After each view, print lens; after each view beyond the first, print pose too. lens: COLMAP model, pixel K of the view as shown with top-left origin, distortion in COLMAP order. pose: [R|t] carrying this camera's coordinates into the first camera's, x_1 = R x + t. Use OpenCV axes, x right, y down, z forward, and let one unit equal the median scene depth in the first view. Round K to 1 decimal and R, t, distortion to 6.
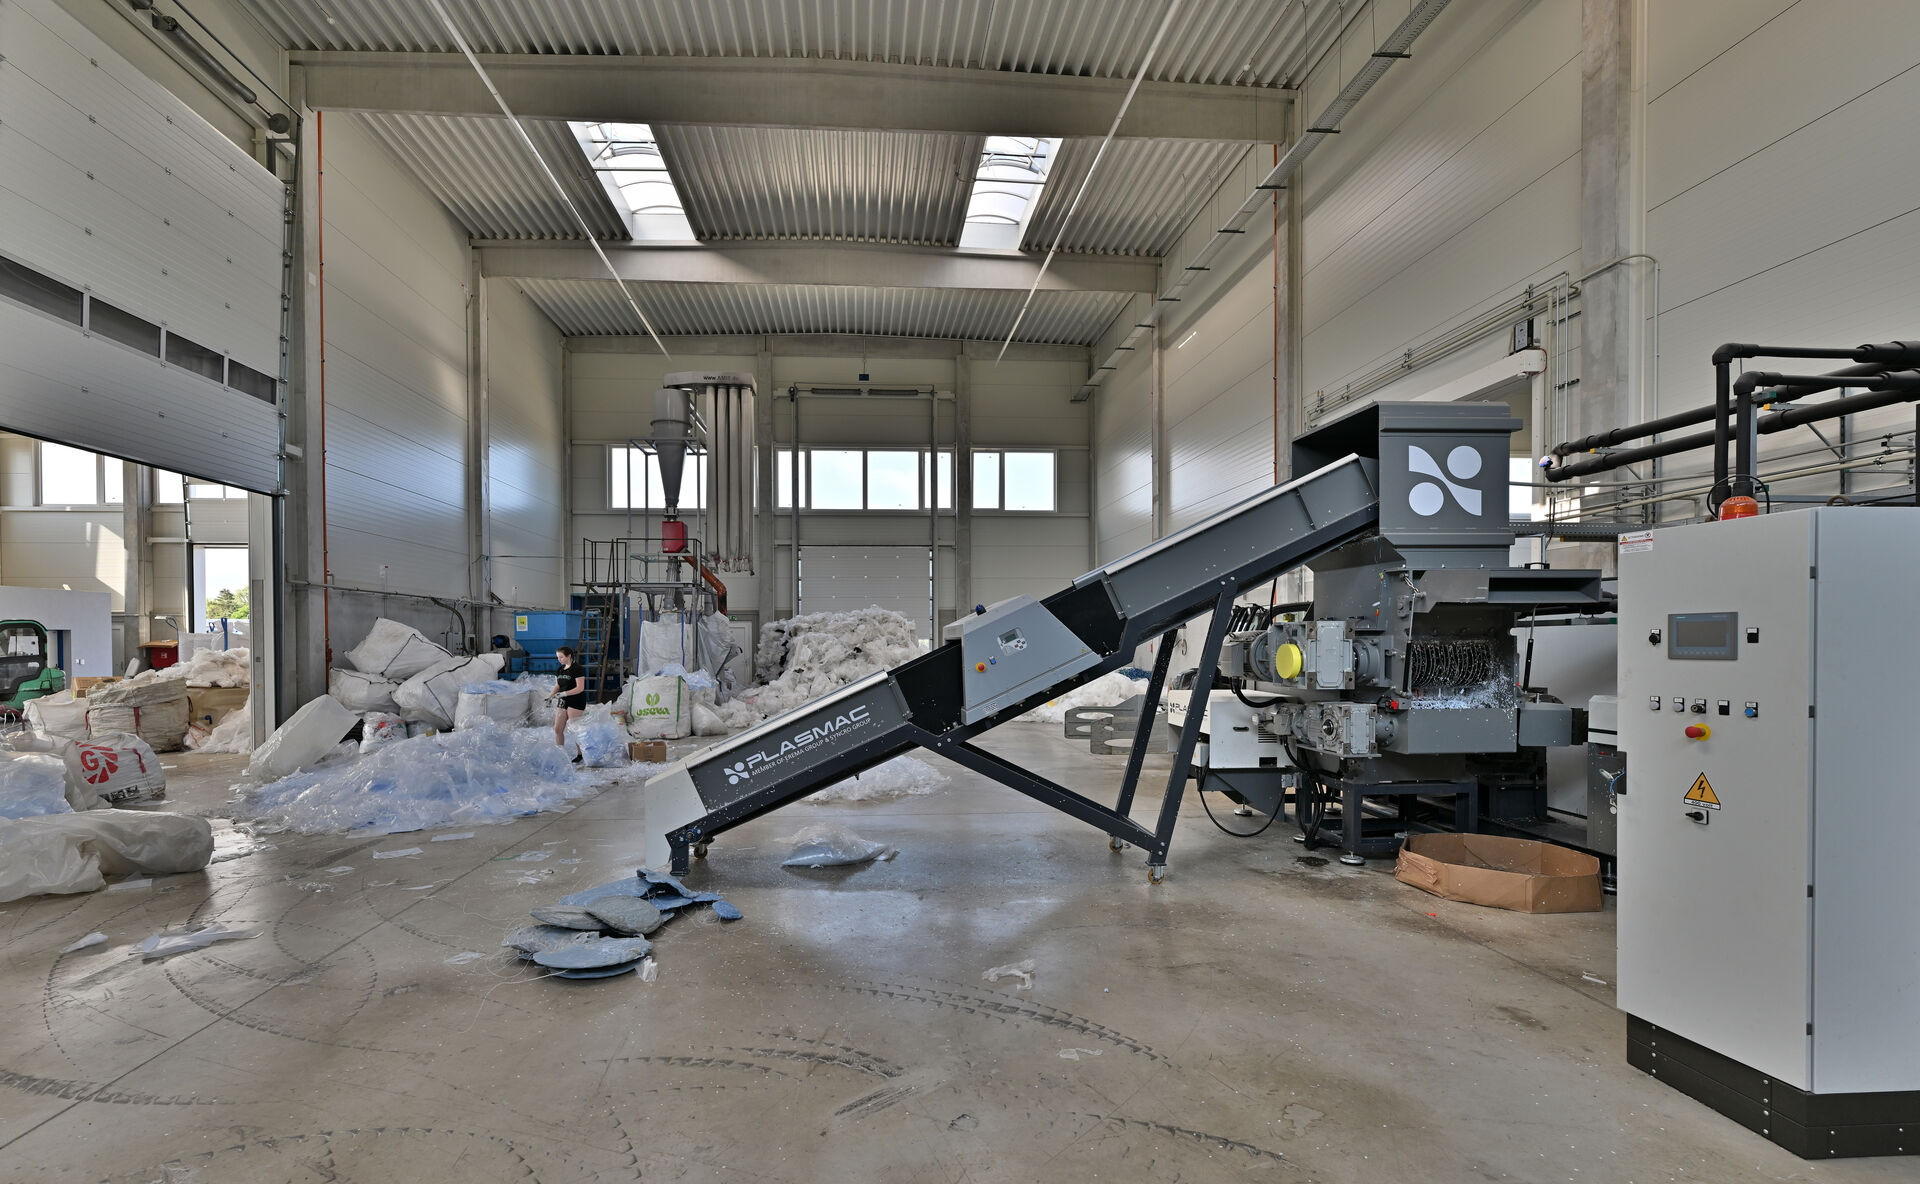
lens RADIAL K [[833.7, 0, 910.3], [0, 833.7, 652.3], [0, 0, 1]] dist [0.000140, 0.000023]
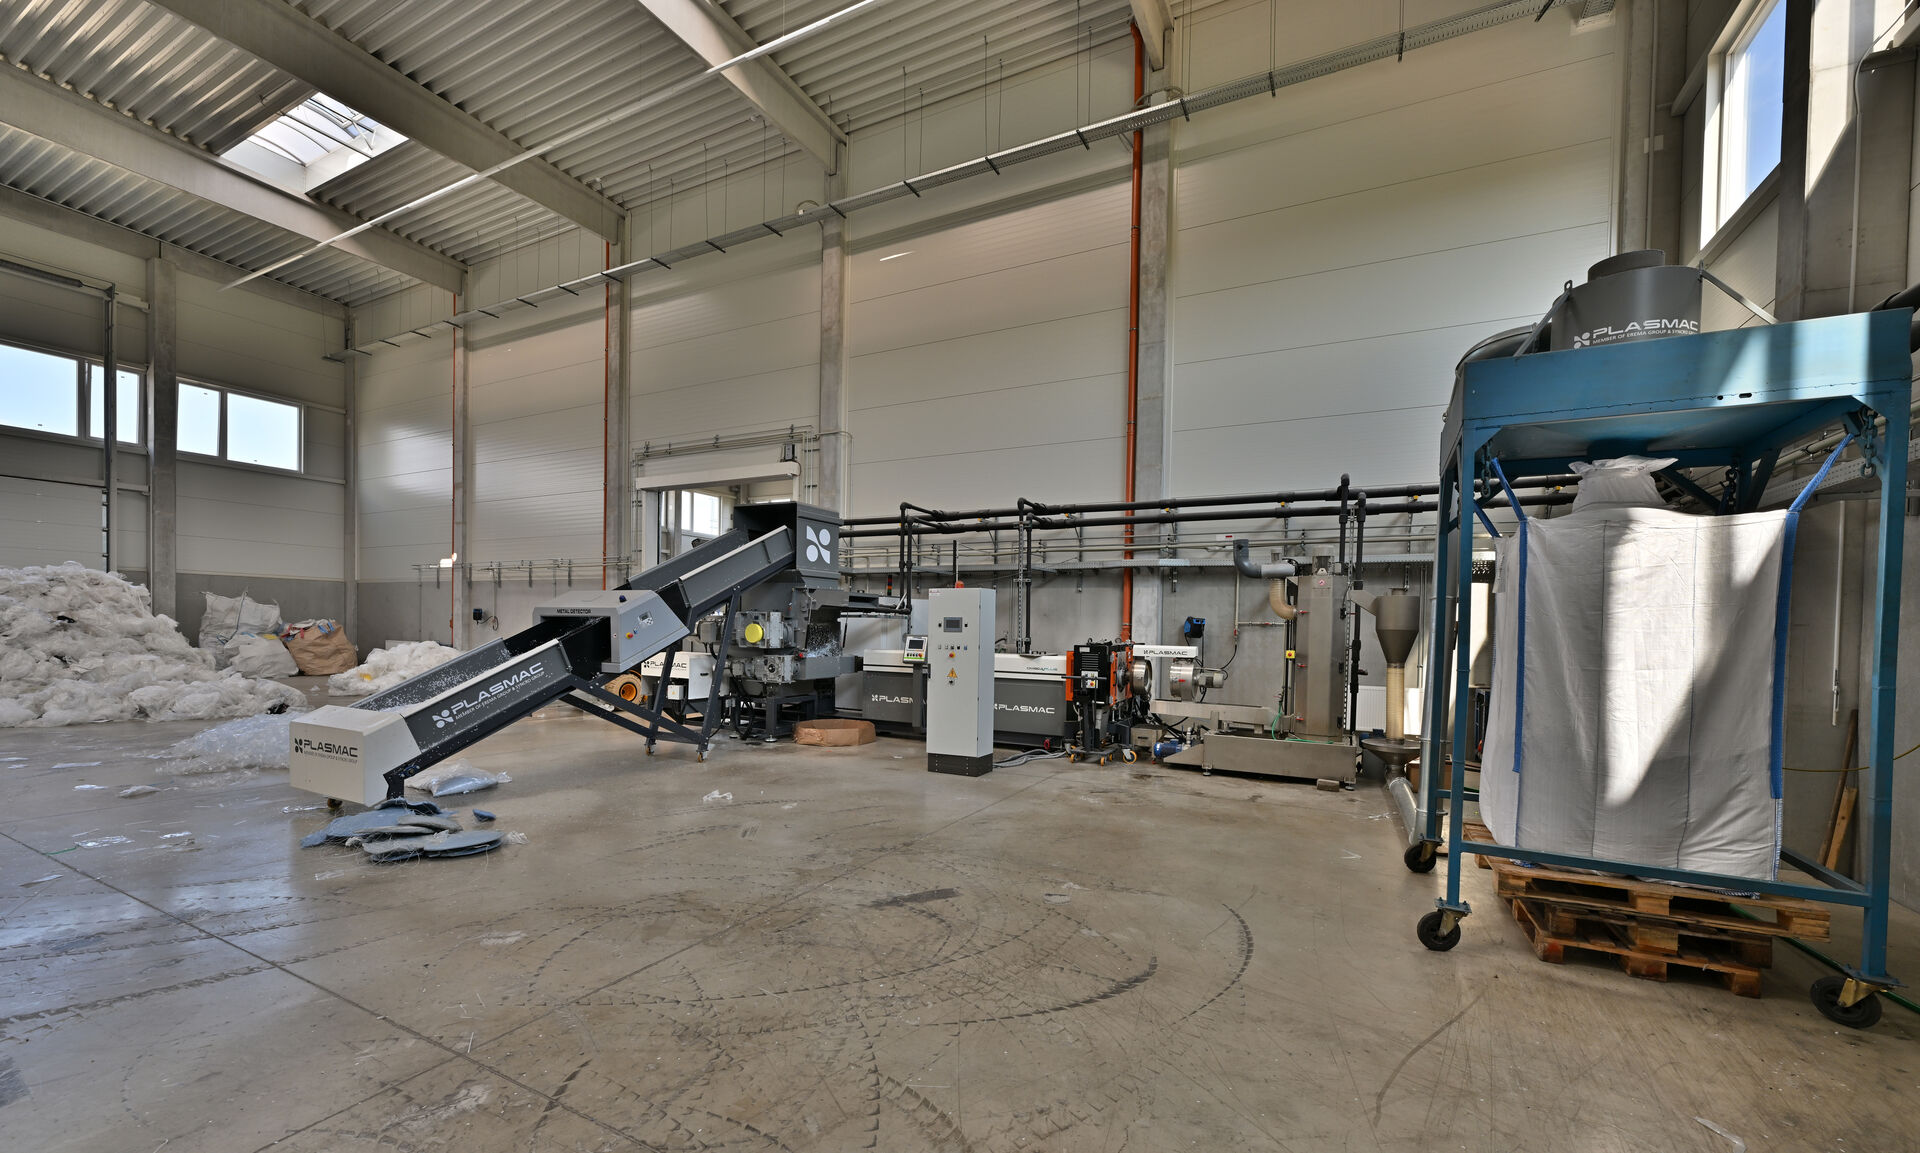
lens RADIAL K [[754.3, 0, 959.5], [0, 754.3, 642.4], [0, 0, 1]] dist [0.001532, 0.000275]
pose [[0.519663, -0.004105, 0.854361, -0.228042], [-0.010067, 0.999890, 0.010928, 0.002499], [-0.854312, -0.014280, 0.519564, -0.077323]]
